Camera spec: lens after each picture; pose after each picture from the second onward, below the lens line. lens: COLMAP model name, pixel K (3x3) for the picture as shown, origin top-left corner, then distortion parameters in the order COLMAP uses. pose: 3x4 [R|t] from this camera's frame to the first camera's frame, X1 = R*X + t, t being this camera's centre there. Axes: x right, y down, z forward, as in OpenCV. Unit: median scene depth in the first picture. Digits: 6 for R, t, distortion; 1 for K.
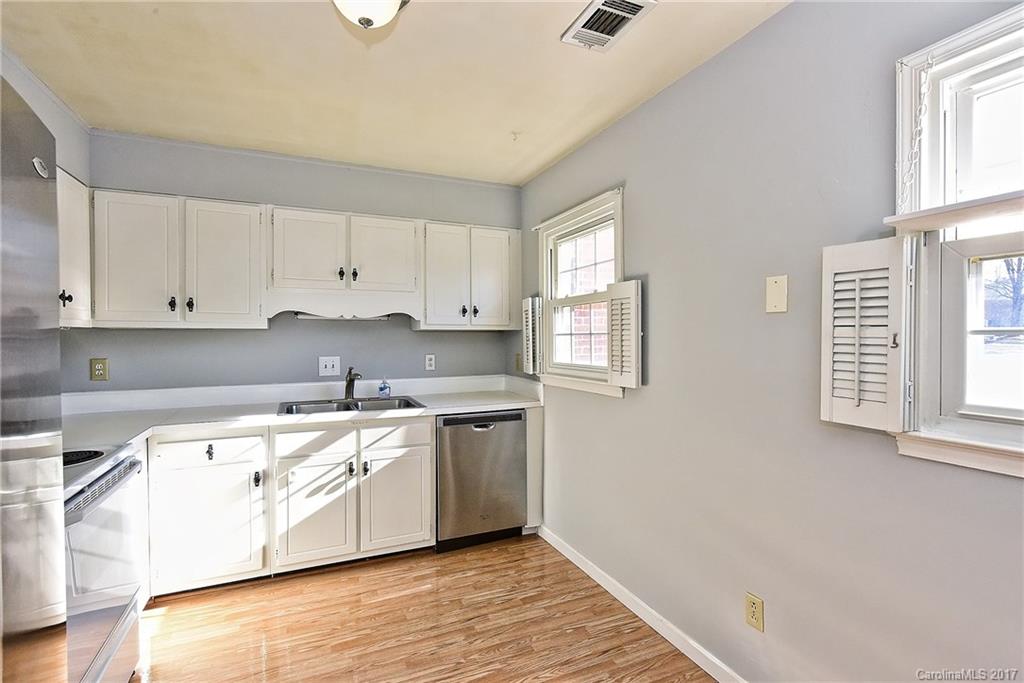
lens RADIAL K [[477.5, 0, 508.8], [0, 477.5, 342.3], [0, 0, 1]] dist [-0.000421, -0.000015]
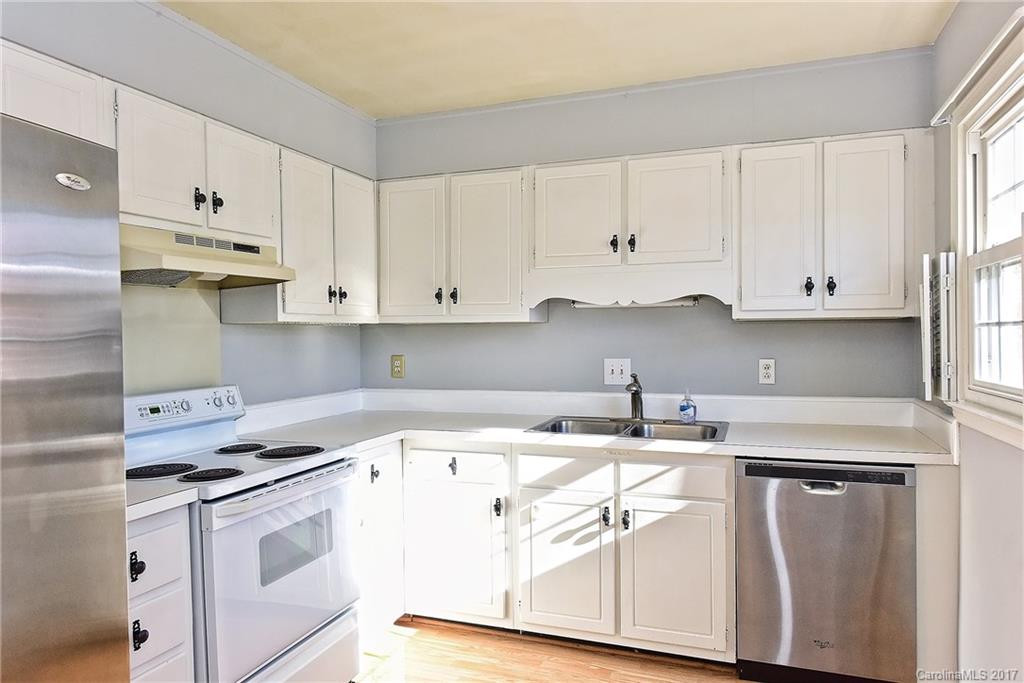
lens RADIAL K [[675.2, 0, 507.6], [0, 675.2, 340.5], [0, 0, 1]] dist [-0.000471, 0.001212]
pose [[0.719219, 0.003688, -0.694774, 0.253550], [-0.001311, 0.999991, 0.003950, -0.001681], [0.694782, -0.001930, 0.719217, 0.164659]]
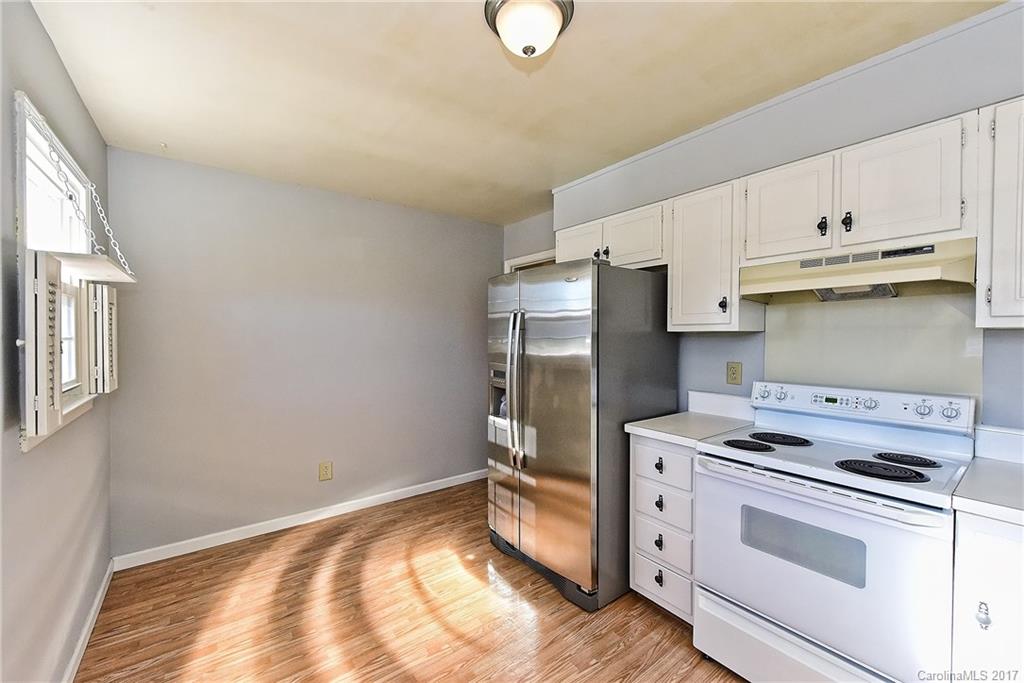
lens RADIAL K [[407.4, 0, 513.7], [0, 407.4, 339.5], [0, 0, 1]] dist [-0.000598, -0.000198]
pose [[-0.971316, 0.005786, -0.237722, -0.012653], [-0.001168, 0.999576, 0.029102, -0.023586], [0.237790, 0.028545, -0.970897, 0.960000]]
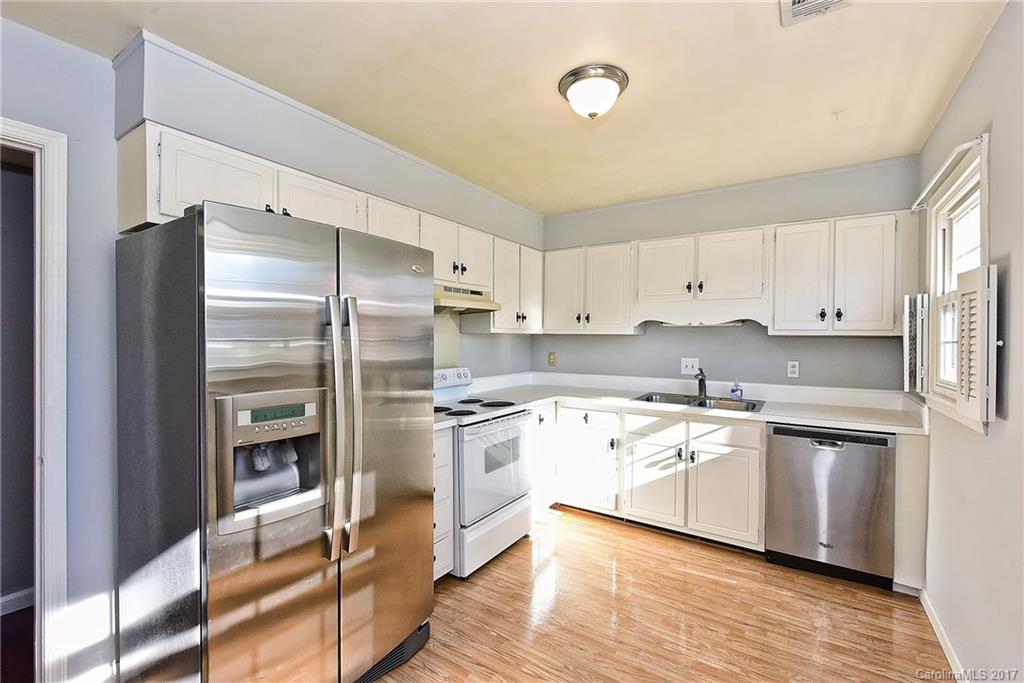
lens RADIAL K [[437.9, 0, 512.0], [0, 437.9, 341.5], [0, 0, 1]] dist [0.000990, -0.003046]
pose [[0.540032, 0.013863, -0.841530, 0.335462], [-0.020469, 0.999785, 0.003335, -0.006257], [0.841395, 0.015424, 0.540200, 0.062542]]
